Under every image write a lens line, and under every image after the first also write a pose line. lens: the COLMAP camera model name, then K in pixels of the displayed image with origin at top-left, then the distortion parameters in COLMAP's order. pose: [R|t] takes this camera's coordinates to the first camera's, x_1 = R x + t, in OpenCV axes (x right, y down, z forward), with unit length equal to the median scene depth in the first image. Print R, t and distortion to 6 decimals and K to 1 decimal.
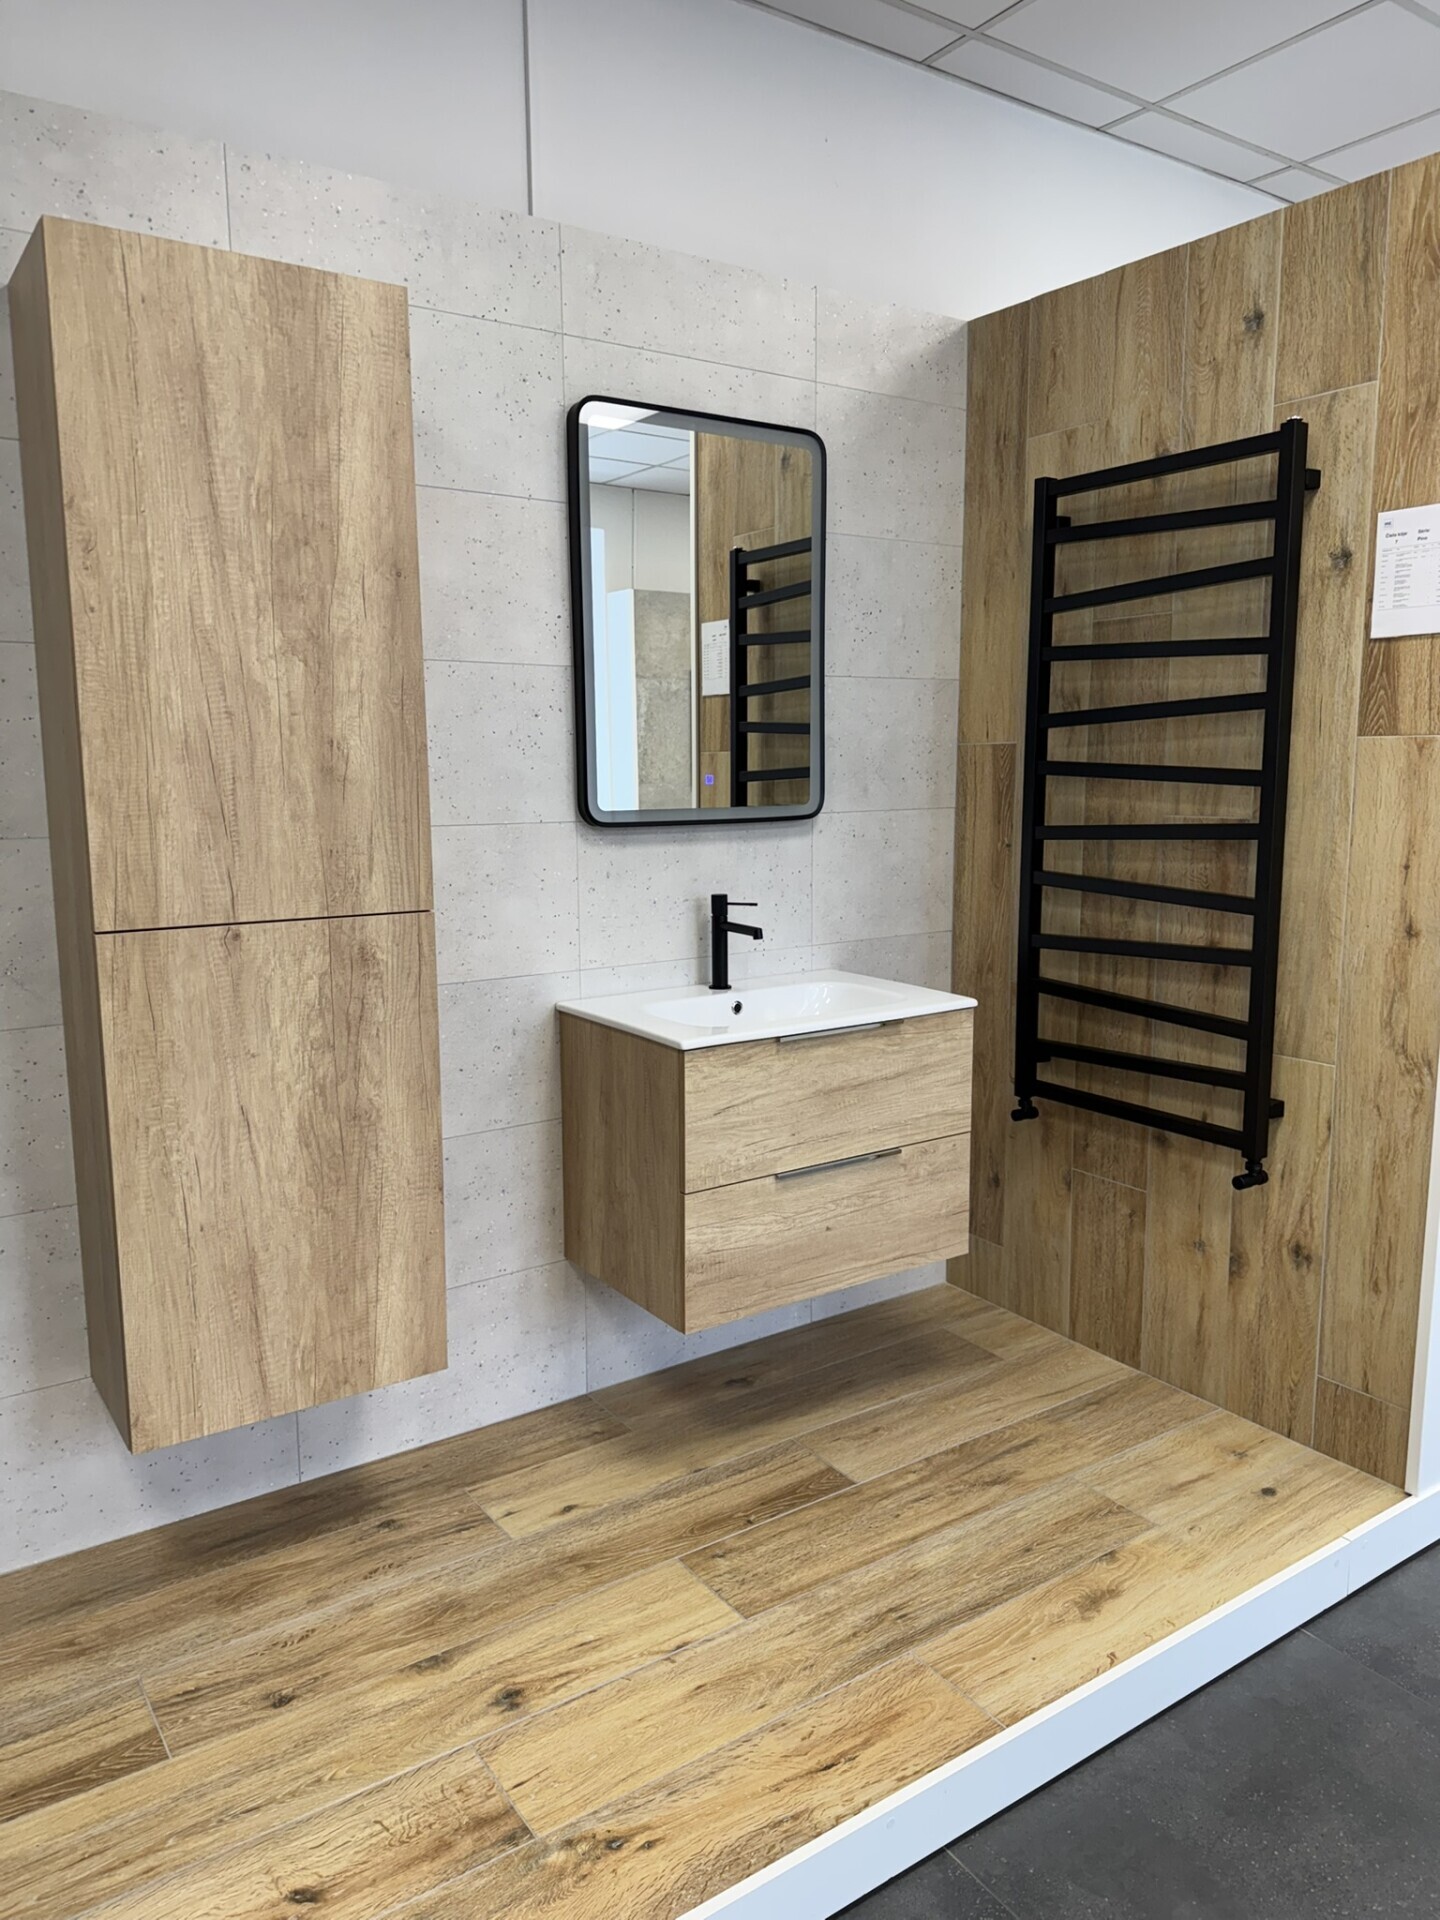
lens RADIAL K [[1337.1, 0, 711.1], [0, 1337.1, 958.0], [0, 0, 1]] dist [0.046954, -0.069575]
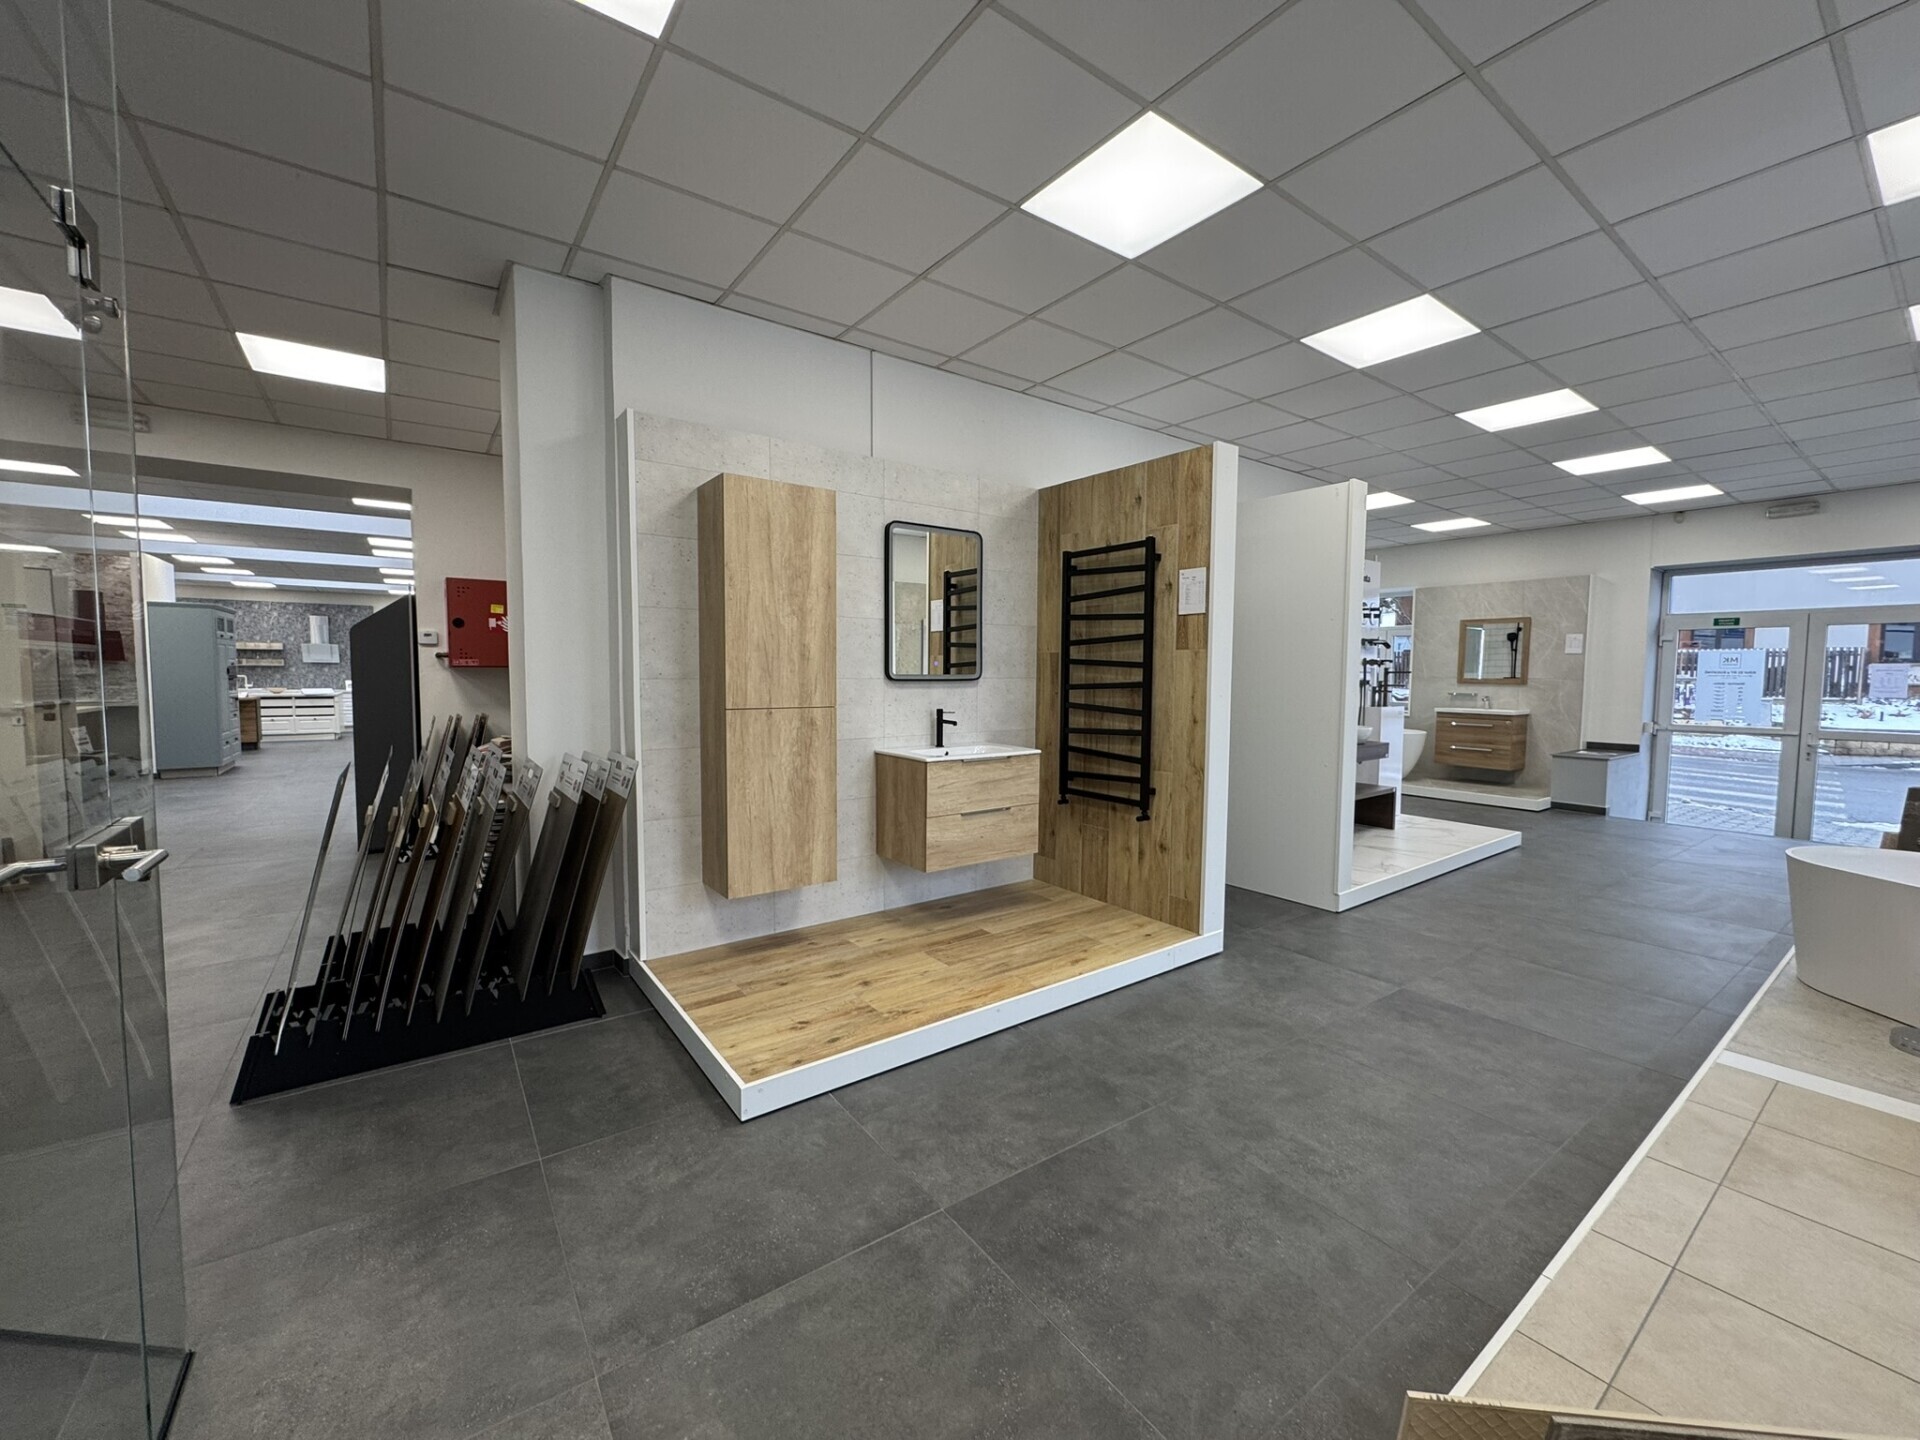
lens RADIAL K [[765.8, 0, 961.2], [0, 765.8, 717.7], [0, 0, 1]] dist [-0.003458, 0.000595]
pose [[0.998915, 0.010074, 0.045472, -0.021690], [-0.006235, 0.996463, -0.083799, 0.102497], [-0.046155, 0.083424, 0.995445, -0.502368]]
